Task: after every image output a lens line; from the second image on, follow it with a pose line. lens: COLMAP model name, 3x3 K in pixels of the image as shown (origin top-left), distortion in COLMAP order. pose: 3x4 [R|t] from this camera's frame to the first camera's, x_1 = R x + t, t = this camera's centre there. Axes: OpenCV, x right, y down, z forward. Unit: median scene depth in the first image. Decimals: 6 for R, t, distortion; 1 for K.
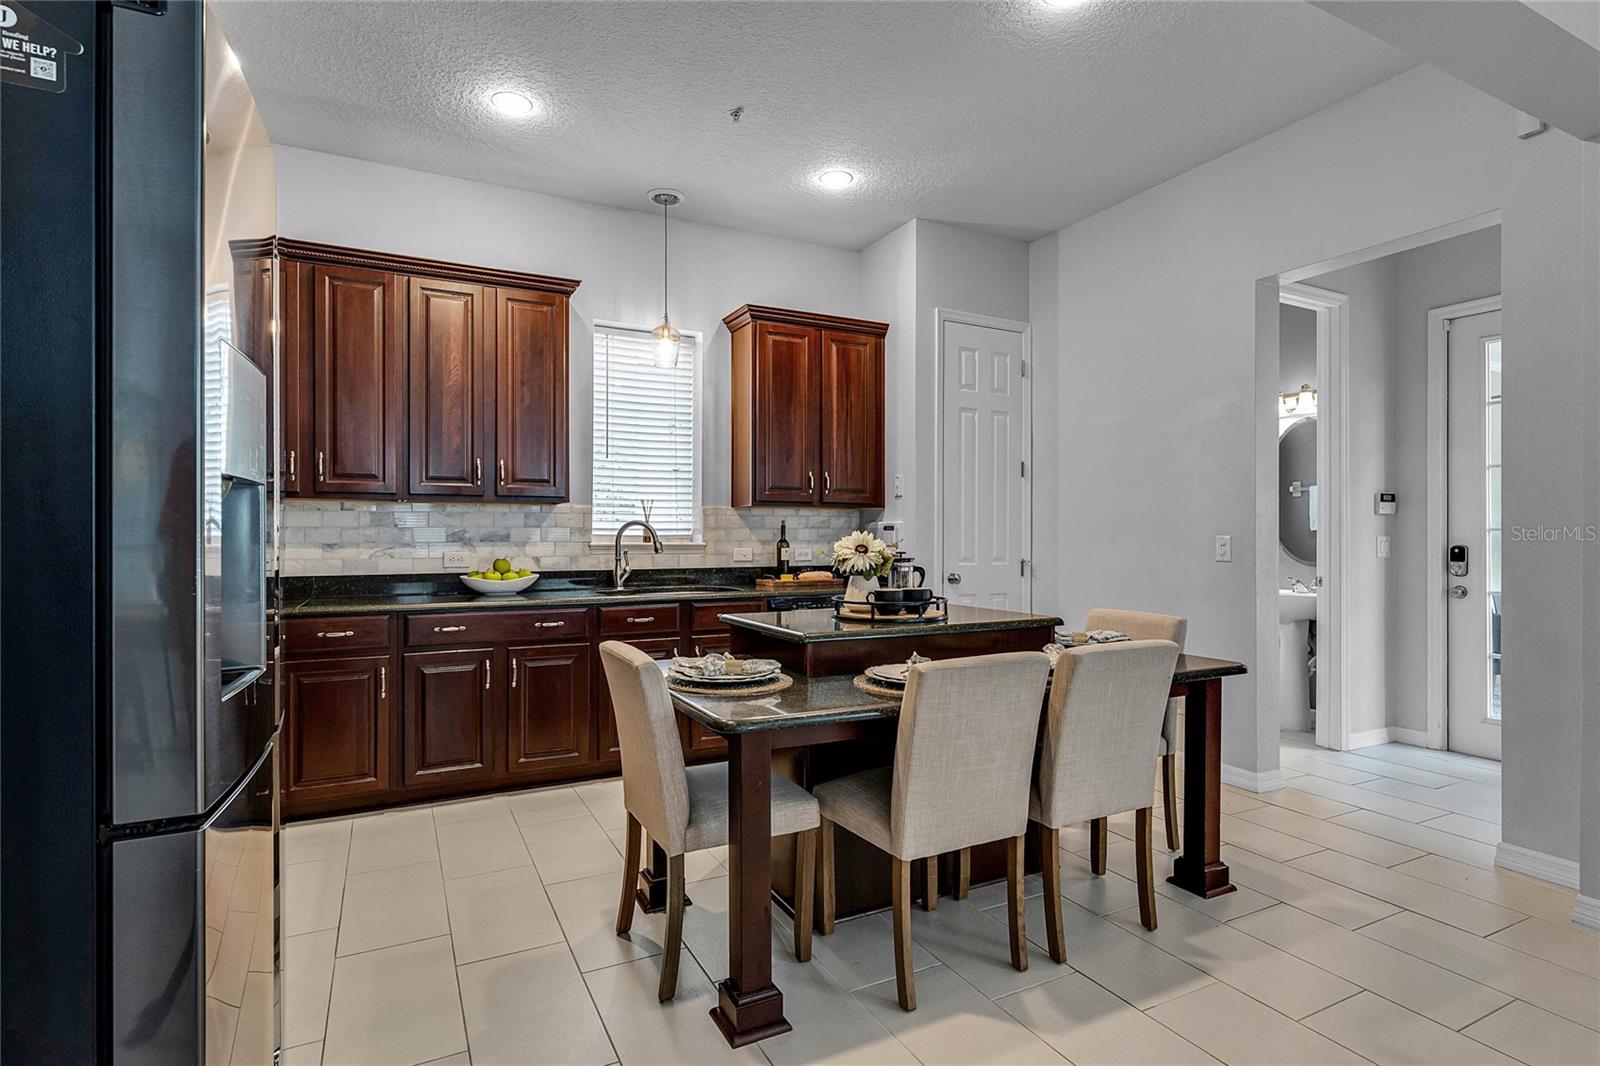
lens RADIAL K [[793.0, 0, 800.0], [0, 793.0, 533.0], [0, 0, 1]] dist [0.002541, 0.000077]
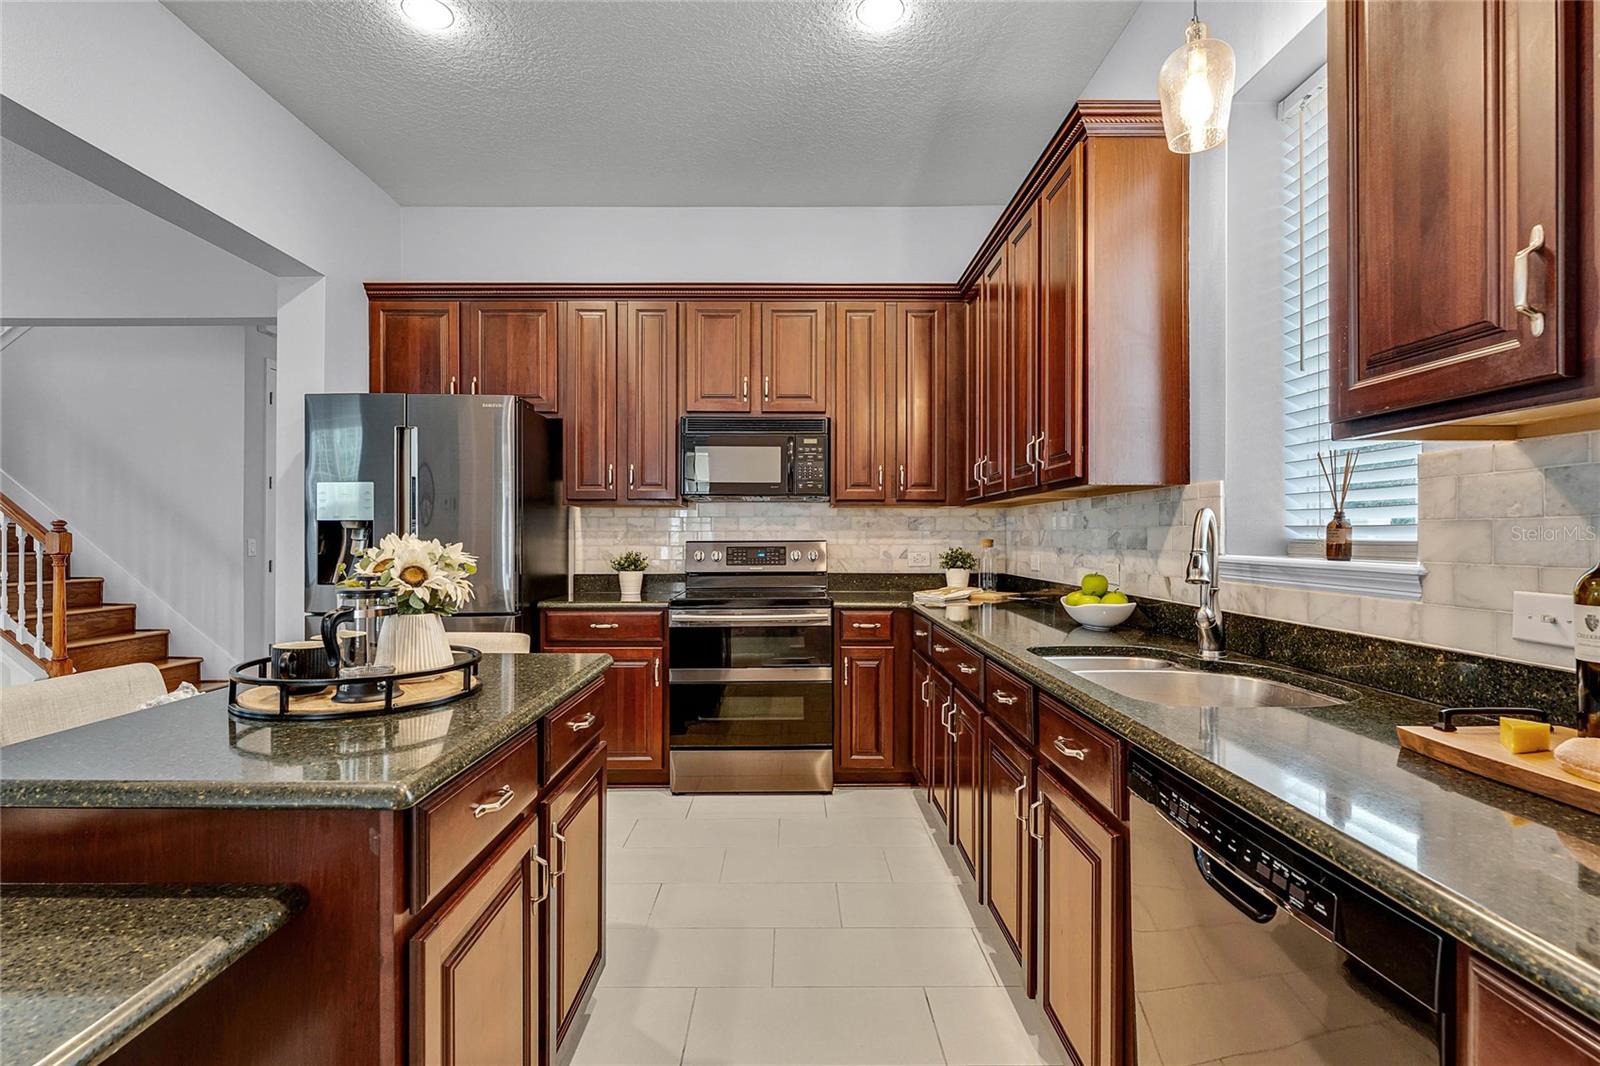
lens RADIAL K [[751.1, 0, 793.2], [0, 751.1, 536.2], [0, 0, 1]] dist [-0.002605, -0.000366]
pose [[-0.454249, 0.000753, -0.890874, 0.276541], [0.001808, 0.999998, -0.000076, -0.000261], [0.890873, -0.001646, -0.454250, 0.945813]]
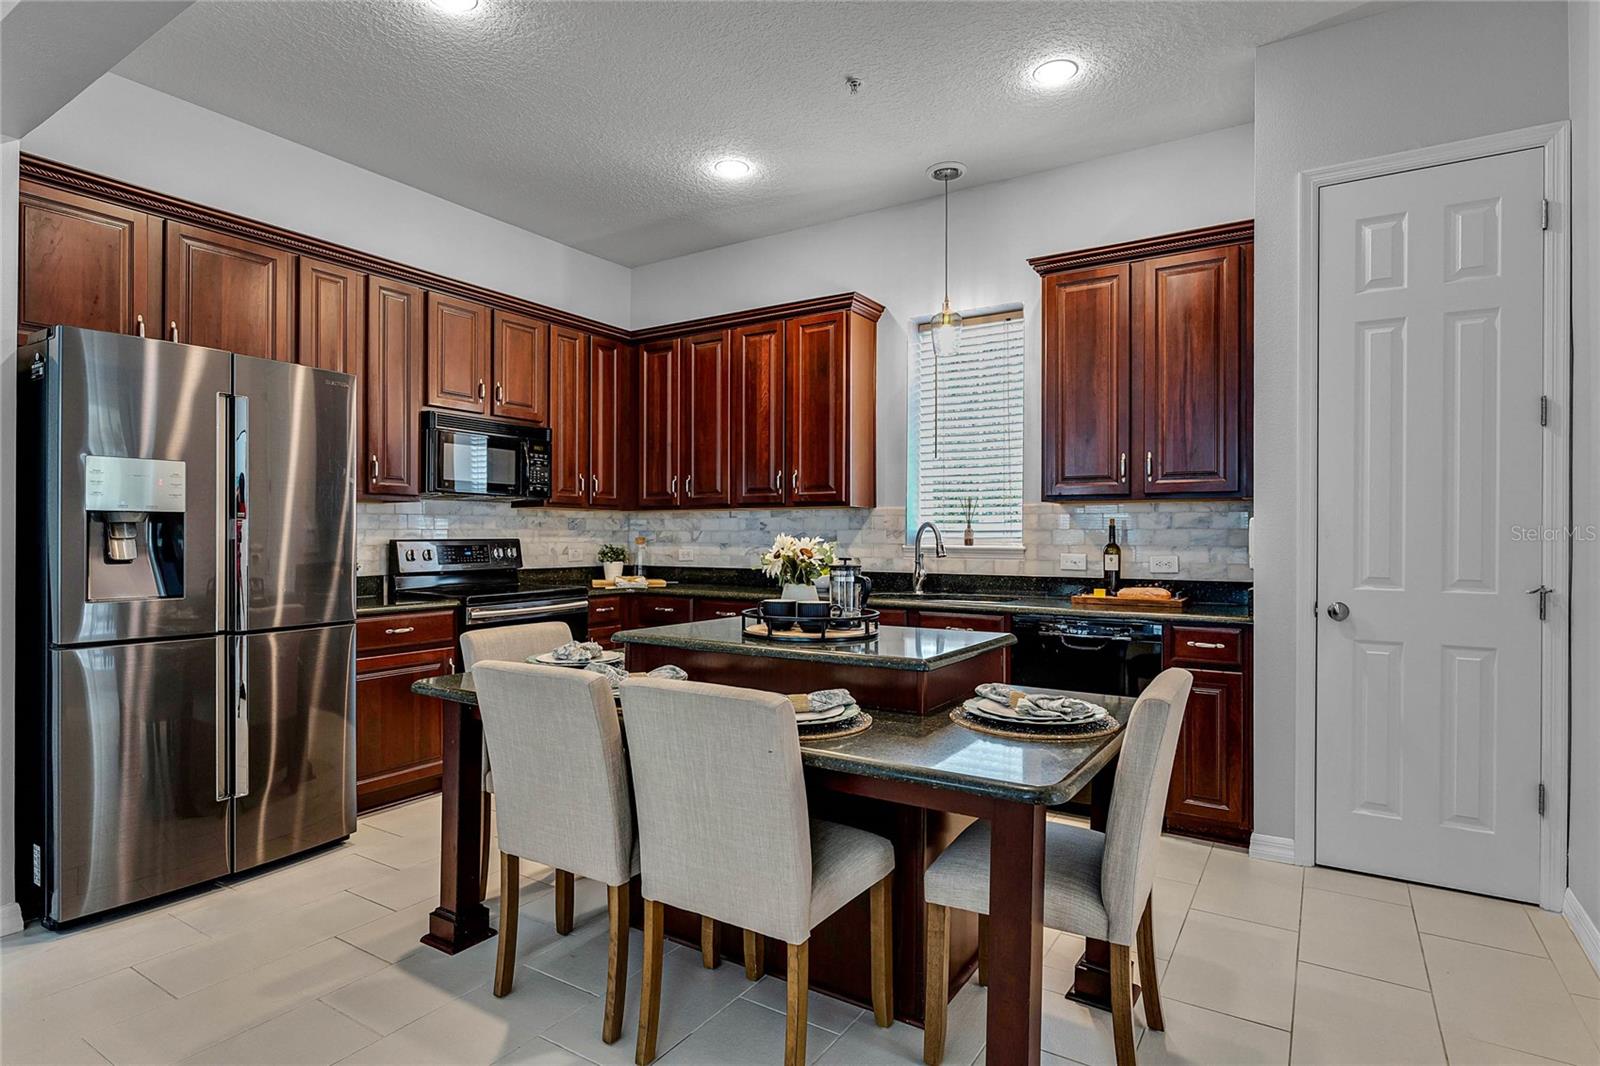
lens RADIAL K [[833.6, 0, 800.0], [0, 833.6, 533.0], [0, 0, 1]] dist [-0.001465, 0.000543]
pose [[0.500227, -0.002226, -0.865891, 0.561385], [-0.000591, 0.999996, -0.002912, 0.000430], [0.865894, 0.001969, 0.500223, 0.350397]]
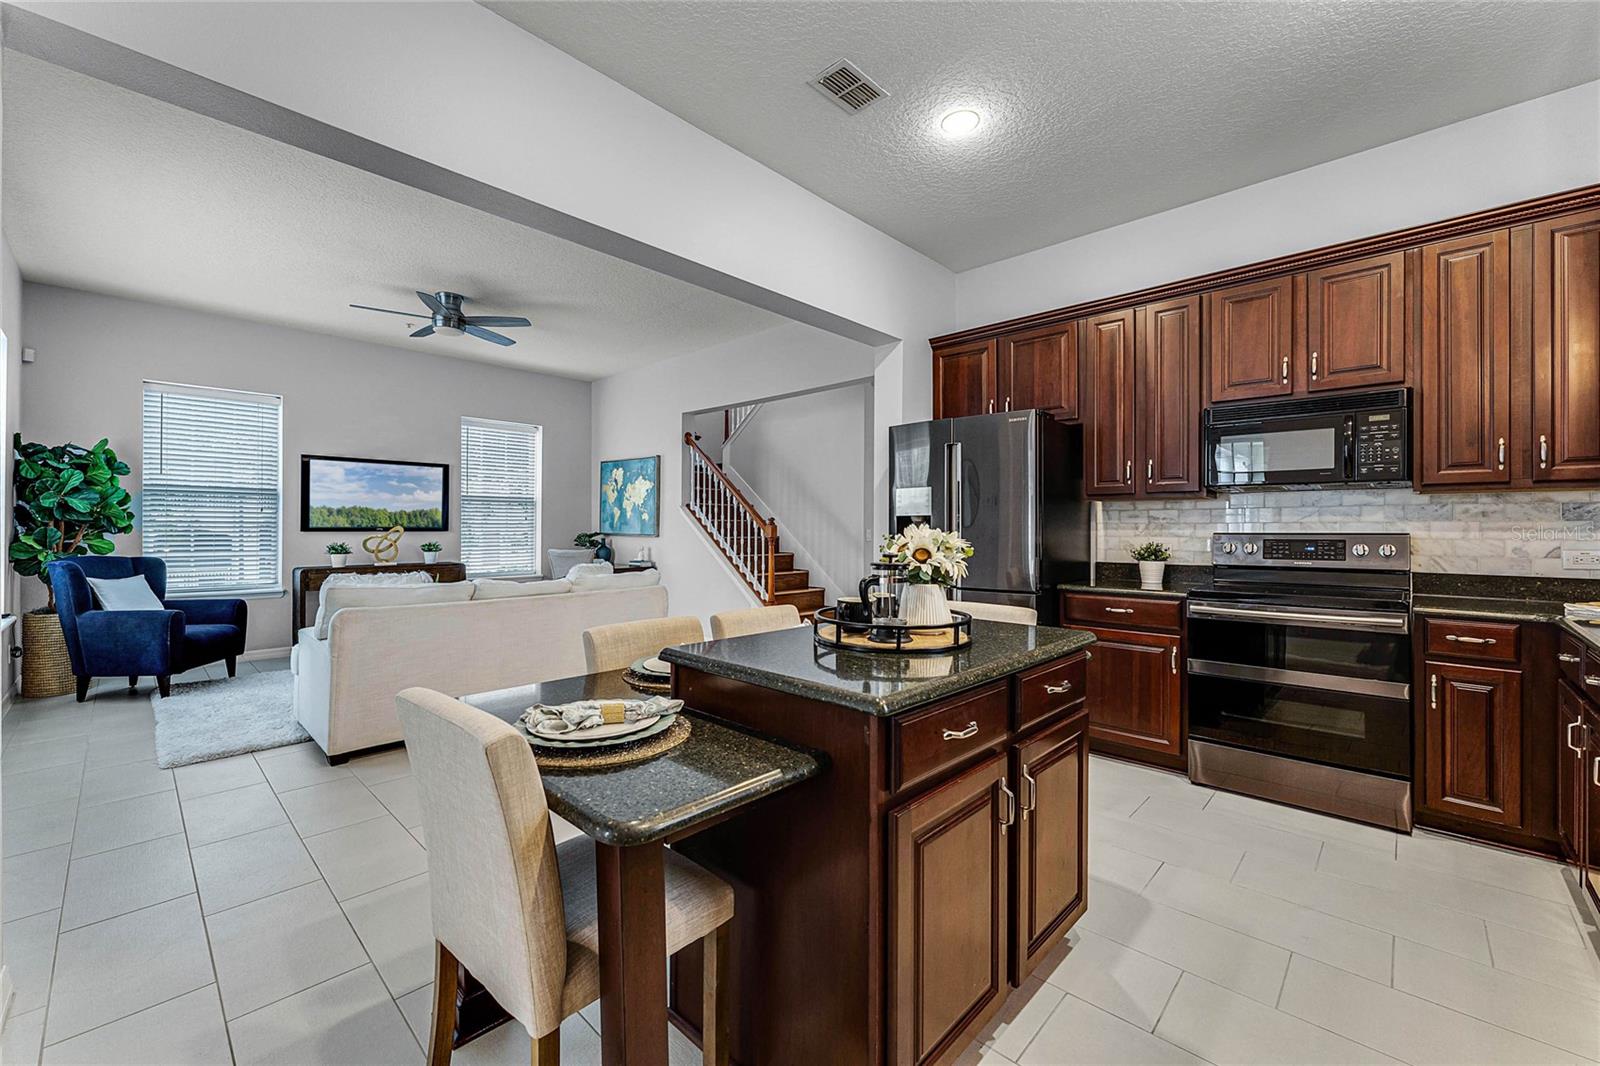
lens RADIAL K [[644.3, 0, 792.6], [0, 644.3, 526.8], [0, 0, 1]] dist [0.000251, 0.000182]
pose [[-0.945229, -0.002104, -0.326400, 0.256821], [-0.001253, 0.999995, -0.002818, 0.000931], [0.326405, -0.002254, -0.945227, 0.983528]]
